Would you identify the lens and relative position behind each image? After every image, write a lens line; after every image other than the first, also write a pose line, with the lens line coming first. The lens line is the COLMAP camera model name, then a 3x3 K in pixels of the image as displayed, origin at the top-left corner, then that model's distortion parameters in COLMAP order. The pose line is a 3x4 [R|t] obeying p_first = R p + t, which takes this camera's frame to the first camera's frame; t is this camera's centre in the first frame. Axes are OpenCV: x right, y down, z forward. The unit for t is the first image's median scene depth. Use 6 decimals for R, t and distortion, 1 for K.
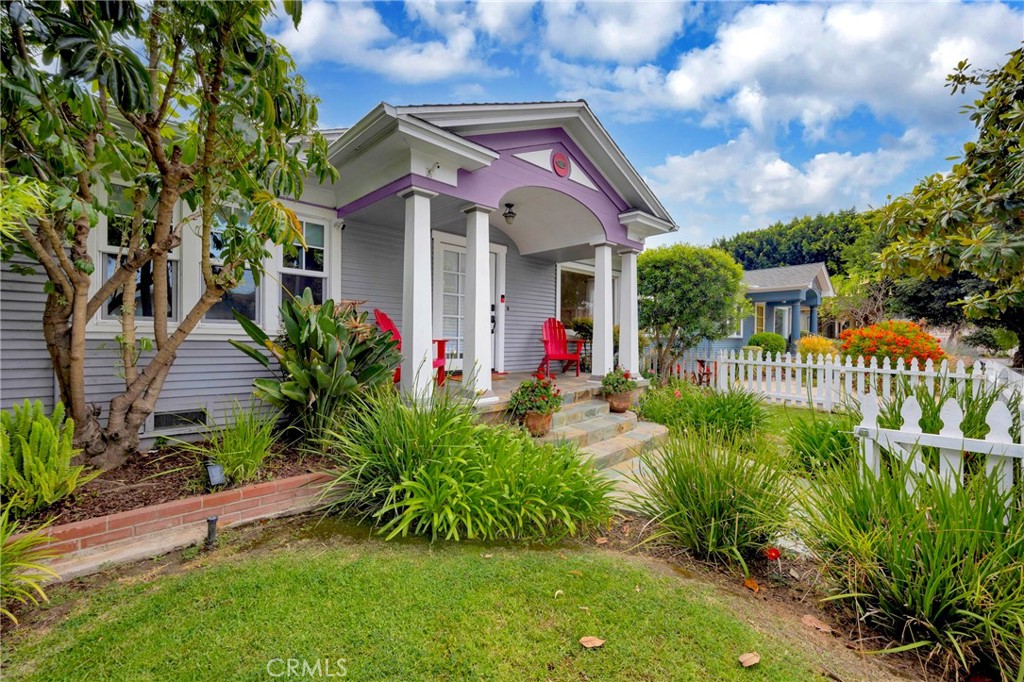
lens RADIAL K [[404.3, 0, 512.0], [0, 404.3, 341.0], [0, 0, 1]] dist [-0.000190, 0.000350]
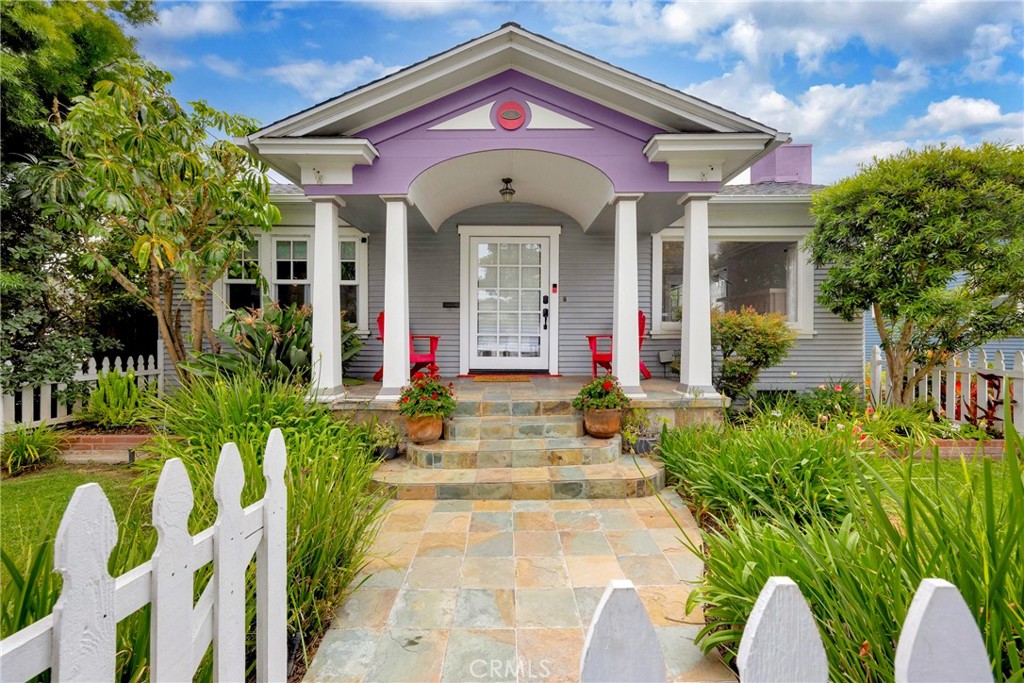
lens RADIAL K [[416.2, 0, 512.0], [0, 416.2, 341.5], [0, 0, 1]] dist [0.013741, 0.000107]
pose [[0.729464, -0.003393, -0.684010, 0.659766], [0.001208, 0.999993, -0.003672, 0.013827], [0.684018, 0.001852, 0.729463, 0.382923]]
